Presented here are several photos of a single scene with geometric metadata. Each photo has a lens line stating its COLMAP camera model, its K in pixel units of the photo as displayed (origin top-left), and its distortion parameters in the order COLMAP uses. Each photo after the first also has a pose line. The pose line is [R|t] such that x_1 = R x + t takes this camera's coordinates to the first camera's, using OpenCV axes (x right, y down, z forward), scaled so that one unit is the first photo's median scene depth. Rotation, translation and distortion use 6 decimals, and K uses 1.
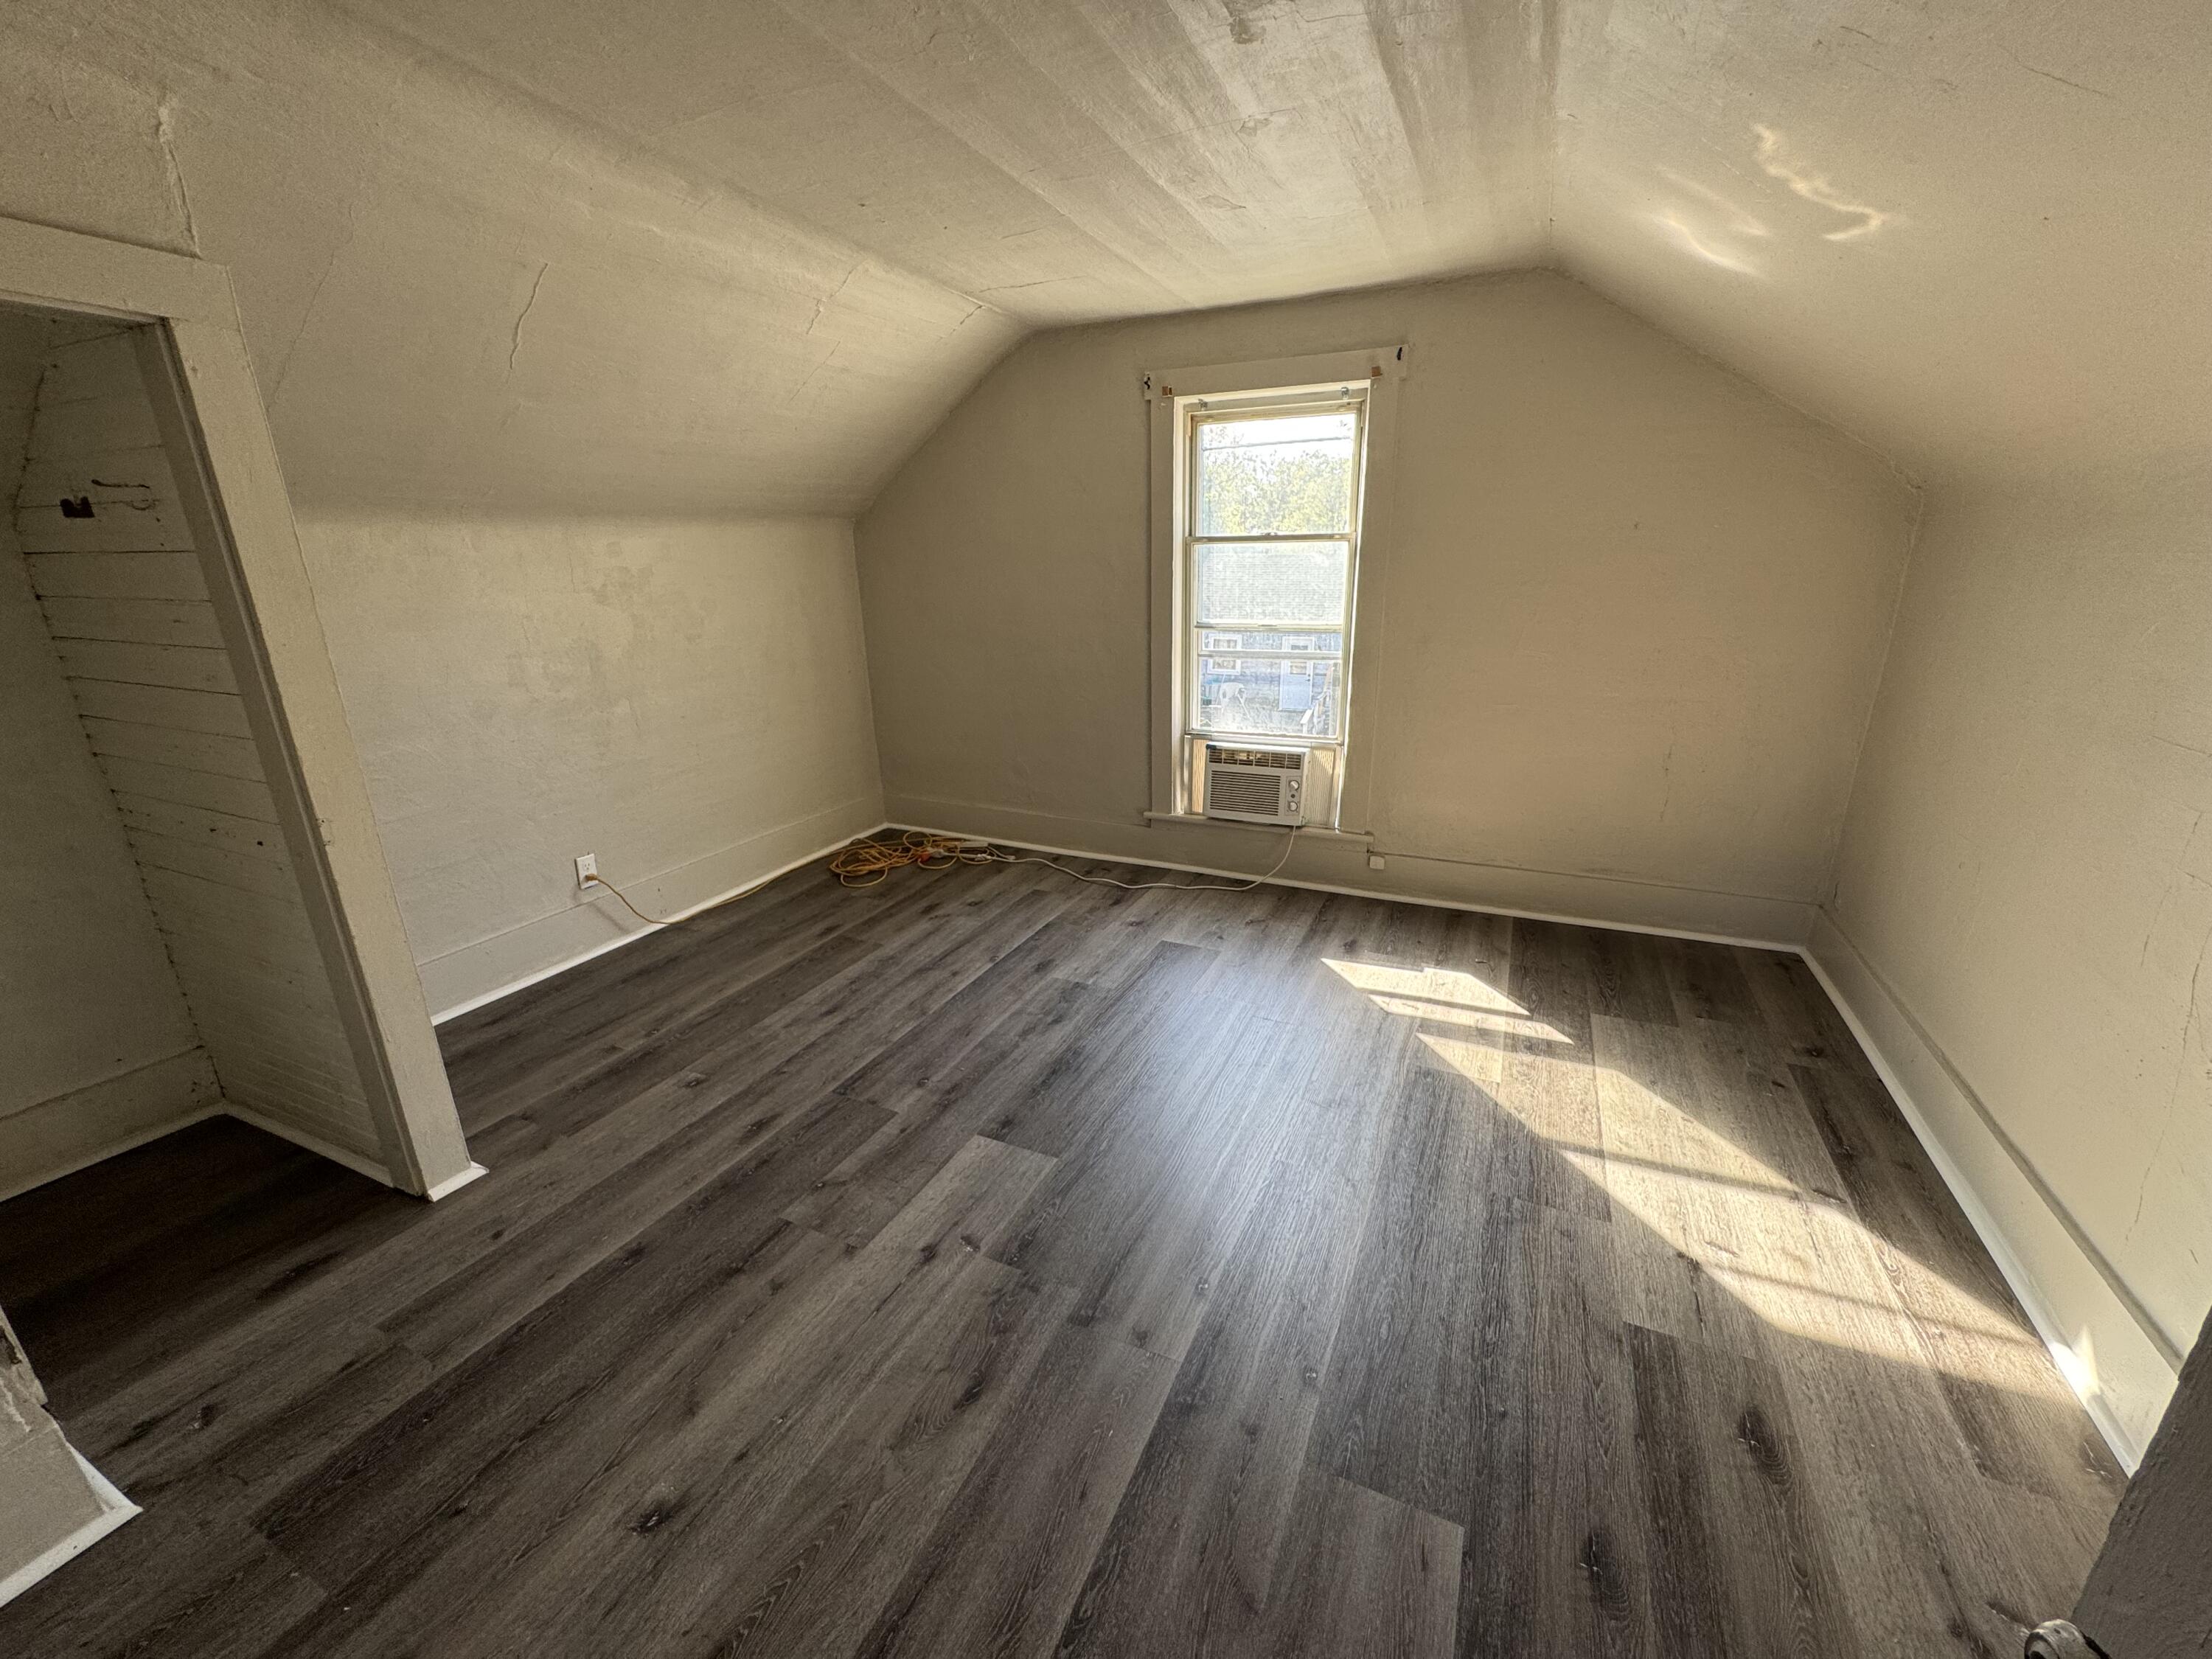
lens RADIAL K [[884.5, 0, 1103.5], [0, 884.5, 831.2], [0, 0, 1]] dist [-0.002345, -0.000661]
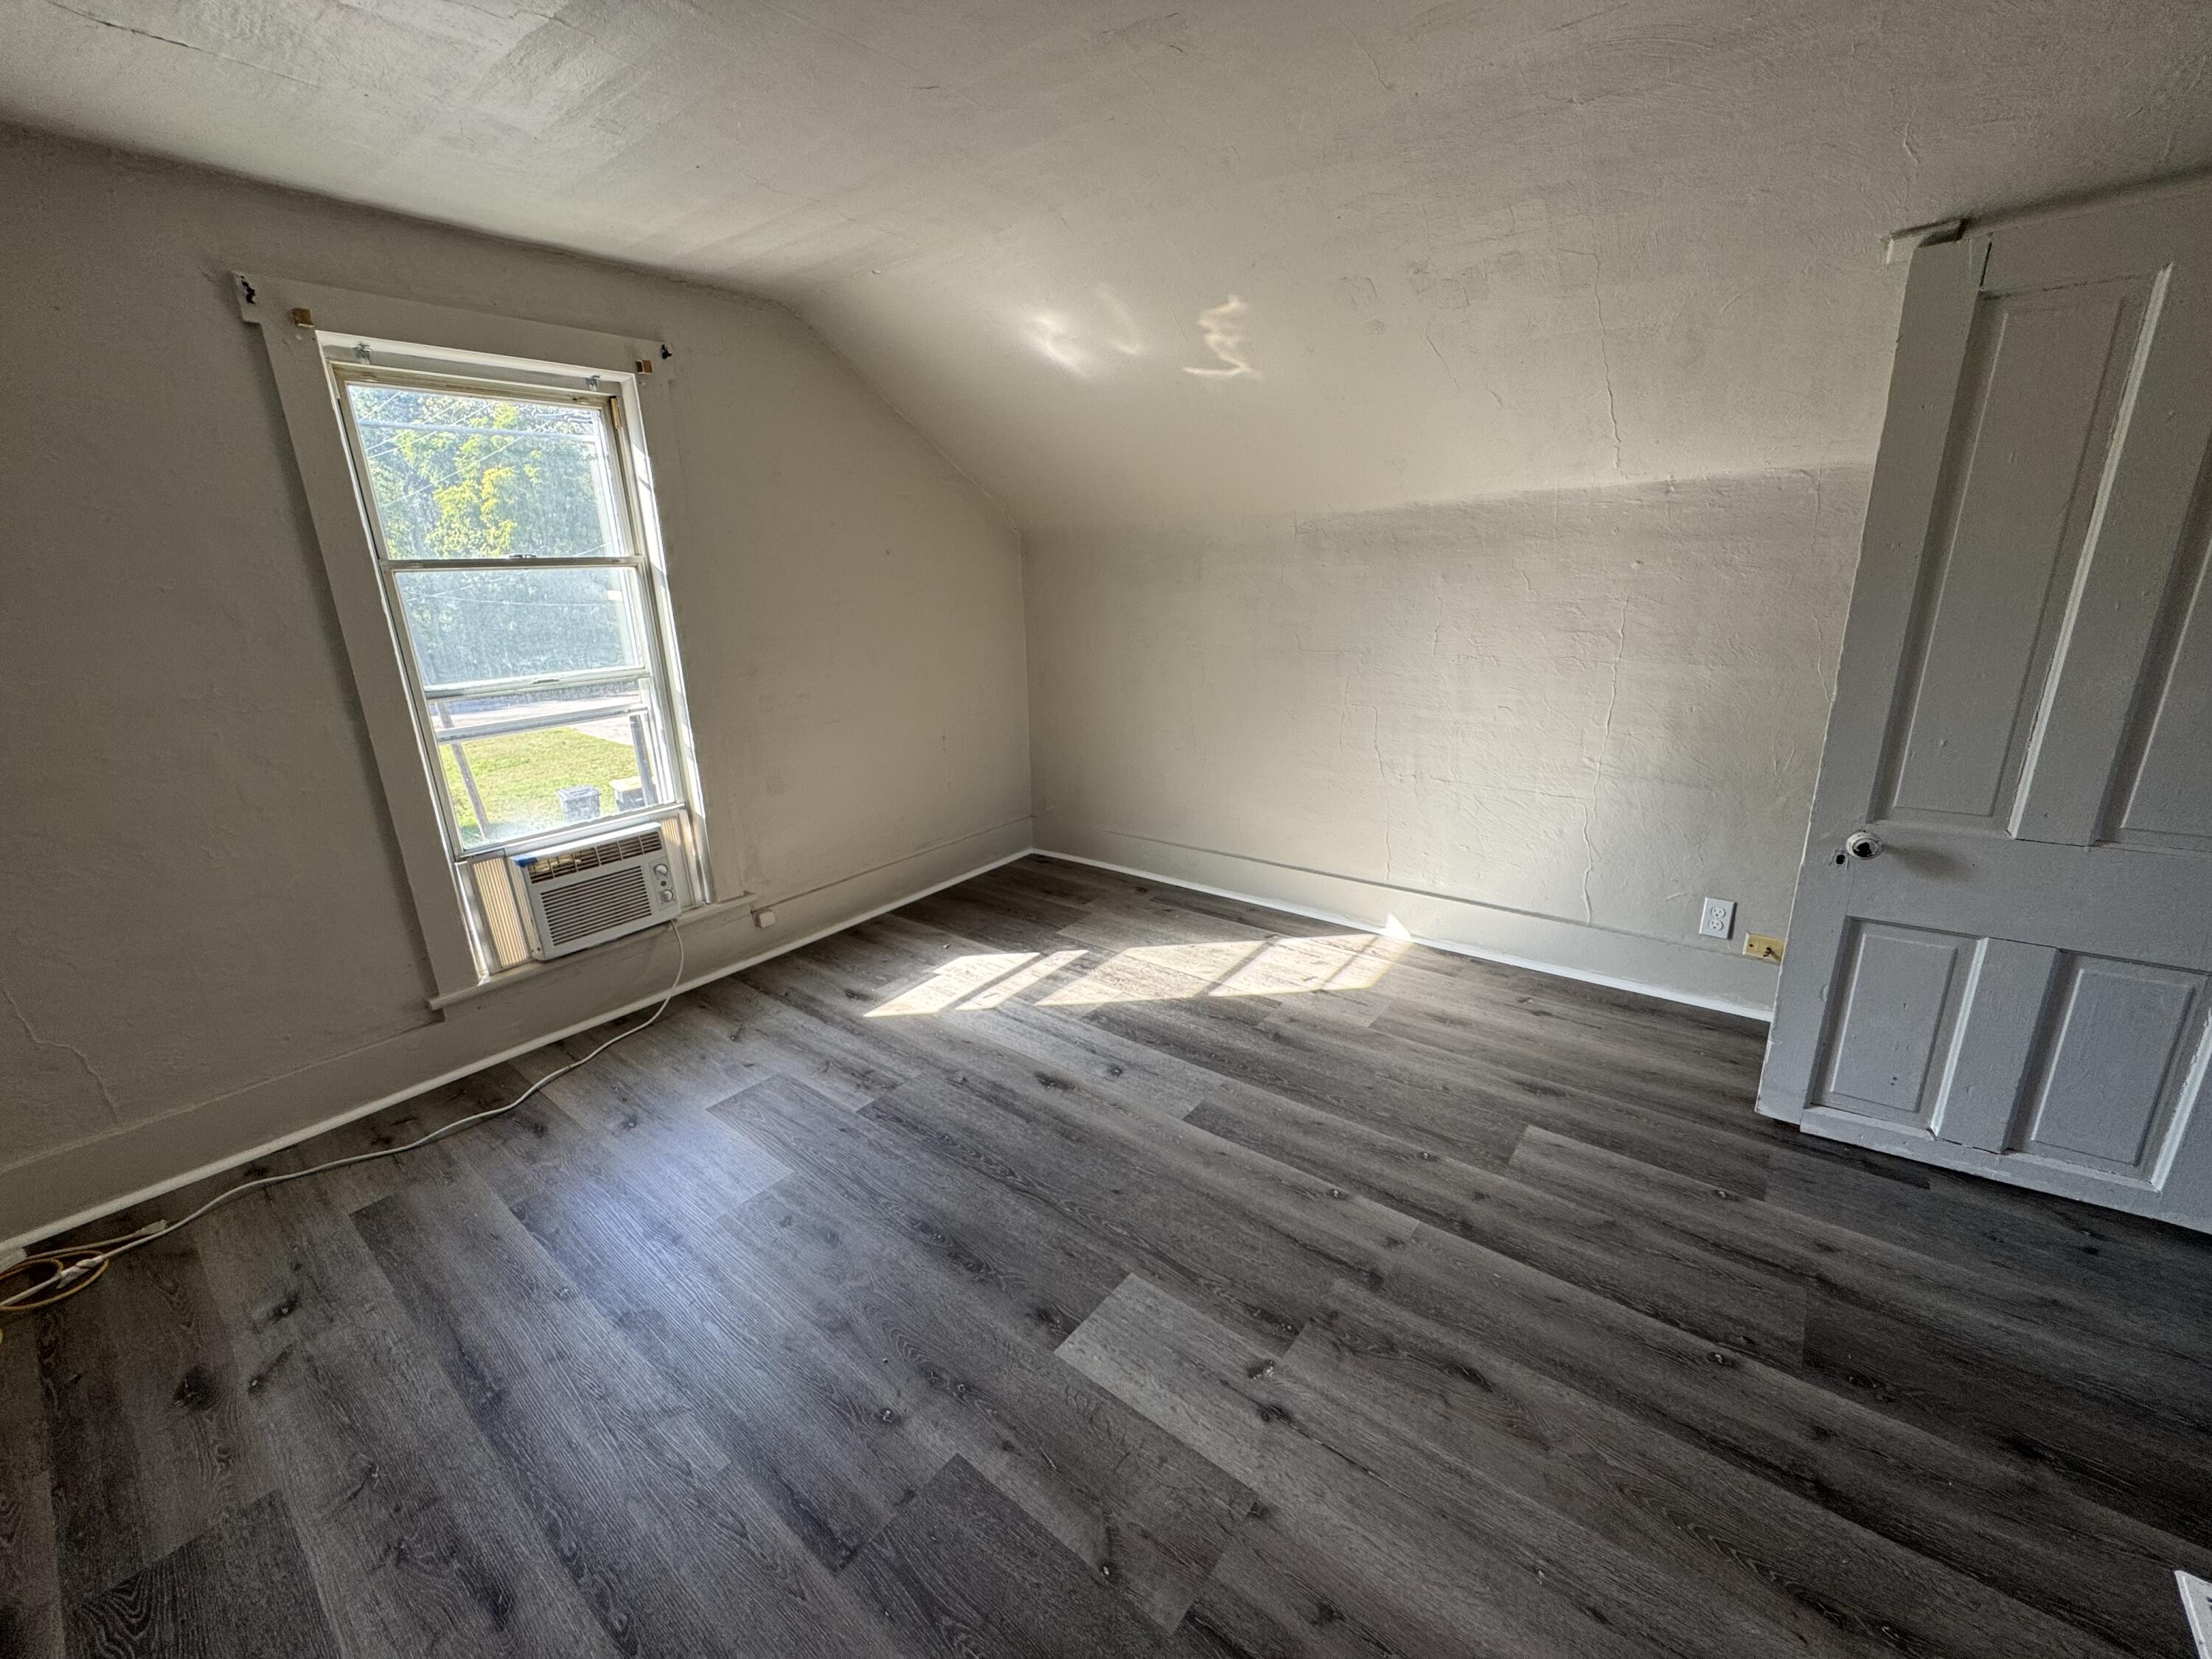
lens RADIAL K [[884.5, 0, 1103.5], [0, 884.5, 831.2], [0, 0, 1]] dist [-0.002345, -0.000661]
pose [[0.233048, -0.275044, 0.932759, -0.563943], [0.316734, 0.928336, 0.194605, -0.150546], [-0.919439, 0.250084, 0.303463, 0.511489]]
